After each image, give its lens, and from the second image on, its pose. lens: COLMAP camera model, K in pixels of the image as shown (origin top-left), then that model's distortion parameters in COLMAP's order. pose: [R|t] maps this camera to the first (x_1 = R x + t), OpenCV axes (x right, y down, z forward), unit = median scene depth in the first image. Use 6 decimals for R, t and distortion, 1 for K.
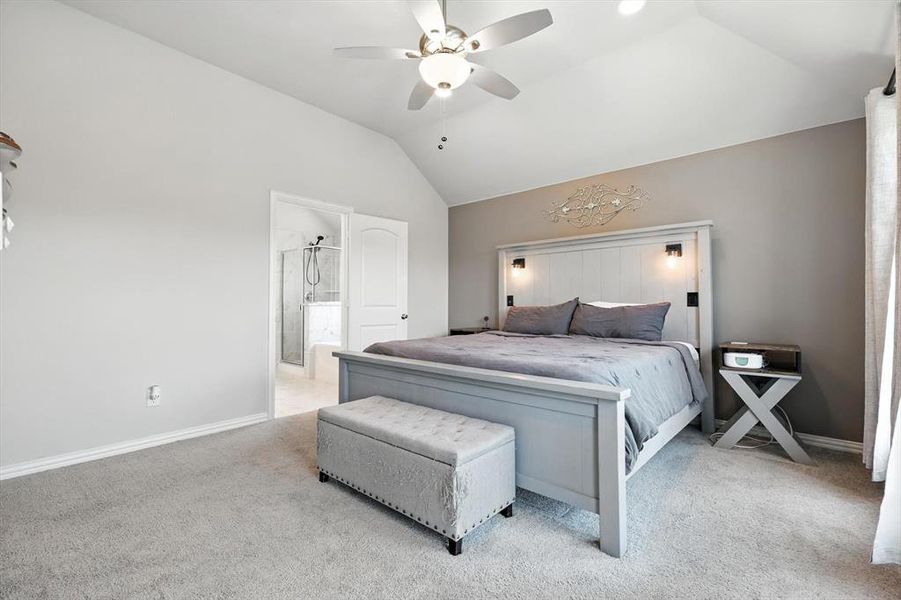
lens RADIAL K [[384.3, 0, 450.5], [0, 384.3, 300.0], [0, 0, 1]] dist [0.000501, 0.000099]
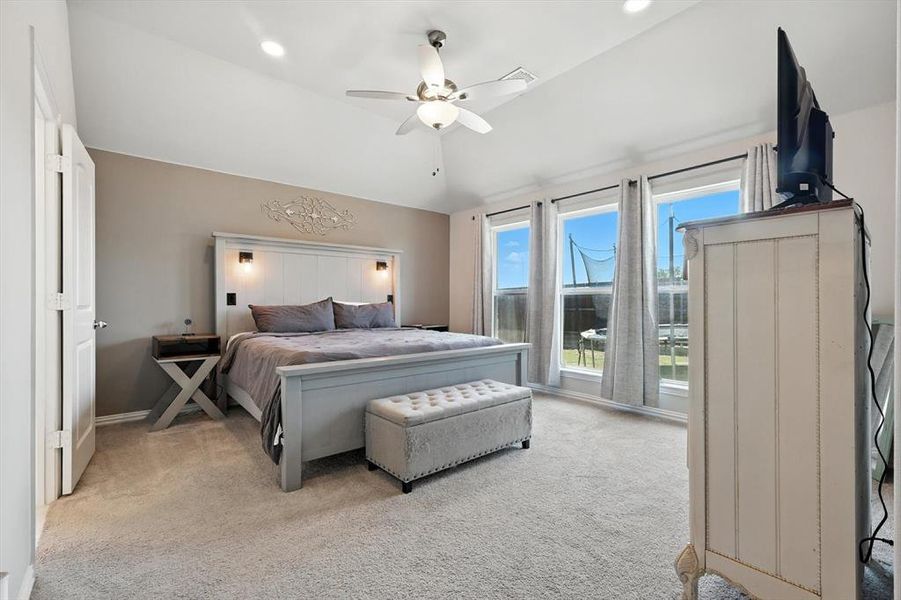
lens RADIAL K [[392.6, 0, 453.6], [0, 392.6, 300.6], [0, 0, 1]] dist [0.002301, 0.000063]
pose [[0.127513, -0.018296, 0.991668, -0.740623], [-0.026544, 0.999409, 0.021852, -0.030257], [-0.991482, -0.029109, 0.126952, 0.433648]]
